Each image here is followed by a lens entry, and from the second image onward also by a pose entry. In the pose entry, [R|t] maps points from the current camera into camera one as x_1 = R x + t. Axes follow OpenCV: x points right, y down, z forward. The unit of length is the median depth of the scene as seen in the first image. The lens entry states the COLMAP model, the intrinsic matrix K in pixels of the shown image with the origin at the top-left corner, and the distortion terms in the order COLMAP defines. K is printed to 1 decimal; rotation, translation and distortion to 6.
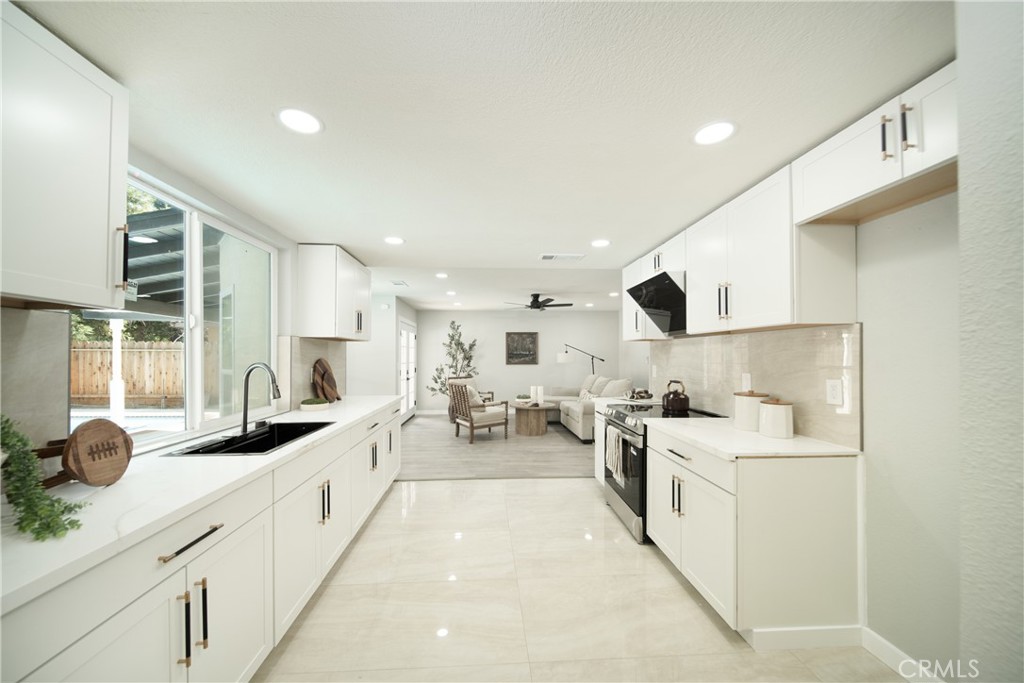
lens RADIAL K [[373.4, 0, 508.0], [0, 373.4, 350.5], [0, 0, 1]] dist [-0.002729, -0.000360]
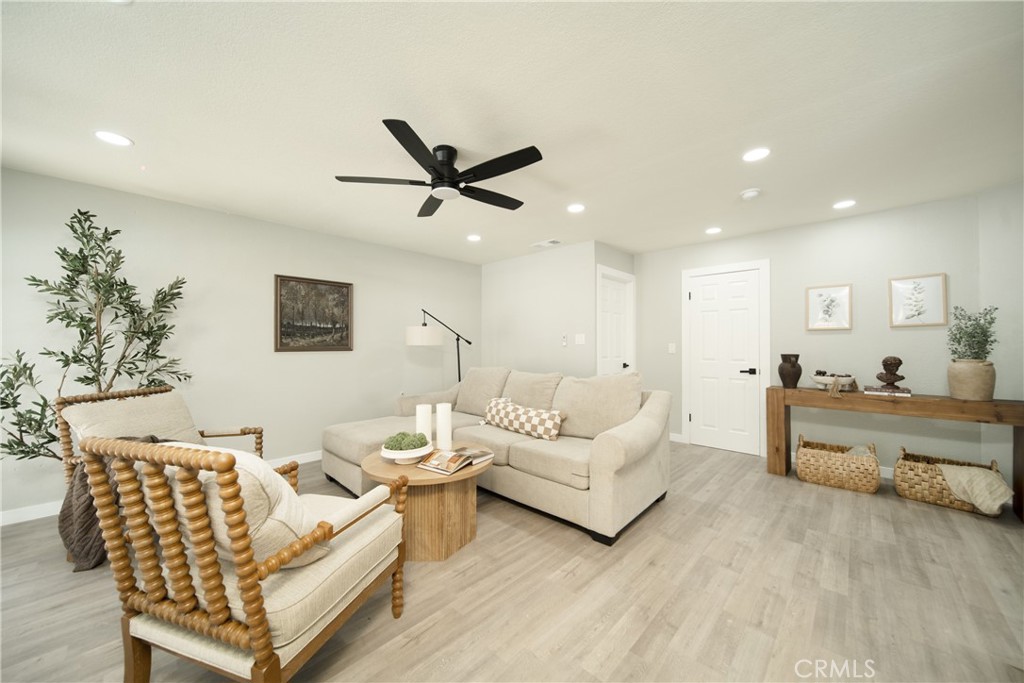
lens RADIAL K [[373.4, 0, 517.6], [0, 373.4, 341.8], [0, 0, 1]] dist [-0.002729, -0.000360]
pose [[0.736635, 0.008441, 0.676238, -0.090395], [-0.009599, 0.999952, -0.002027, 0.025926], [-0.676222, -0.004998, 0.736681, 0.535101]]
